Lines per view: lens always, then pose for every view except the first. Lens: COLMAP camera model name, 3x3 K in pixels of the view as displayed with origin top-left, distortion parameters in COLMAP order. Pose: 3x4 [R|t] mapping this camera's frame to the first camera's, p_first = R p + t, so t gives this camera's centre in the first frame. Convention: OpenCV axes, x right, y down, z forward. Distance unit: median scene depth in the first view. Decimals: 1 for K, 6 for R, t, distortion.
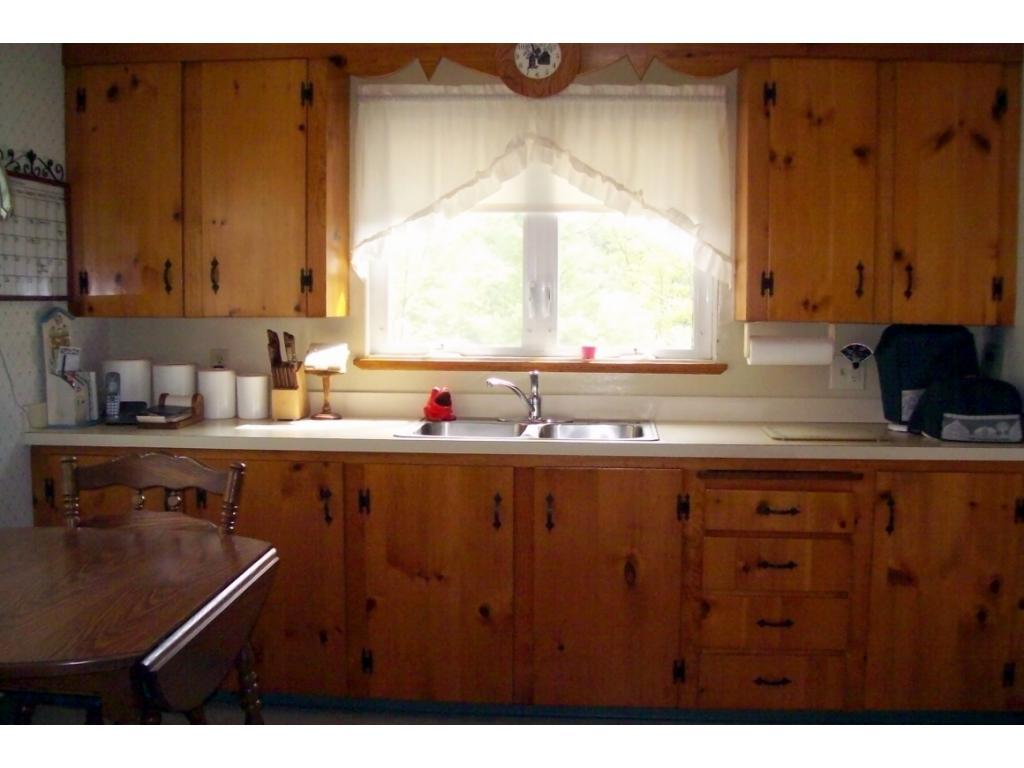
lens RADIAL K [[1121.1, 0, 512.0], [0, 1121.1, 384.0], [0, 0, 1]] dist [-0.194040, 0.224940]
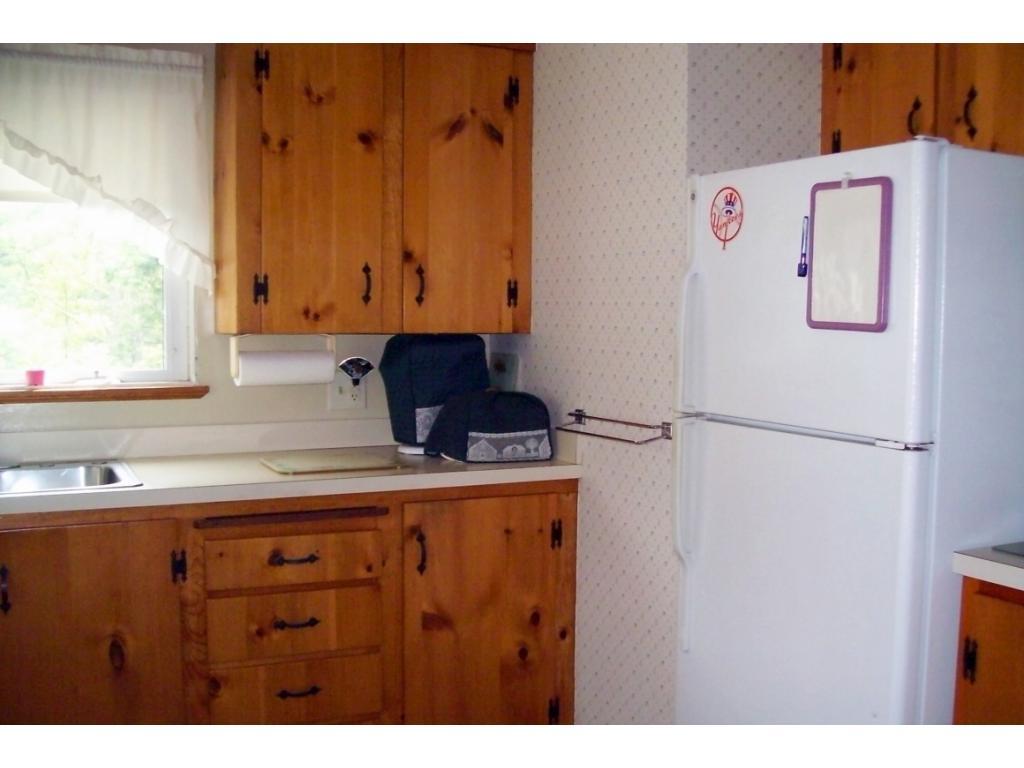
lens RADIAL K [[1121.1, 0, 512.0], [0, 1121.1, 384.0], [0, 0, 1]] dist [-0.194040, 0.224940]
pose [[0.863171, -0.035470, 0.503665, -0.032895], [0.042355, 0.999100, -0.002228, -0.008684], [-0.503132, 0.023256, 0.863896, 0.181493]]
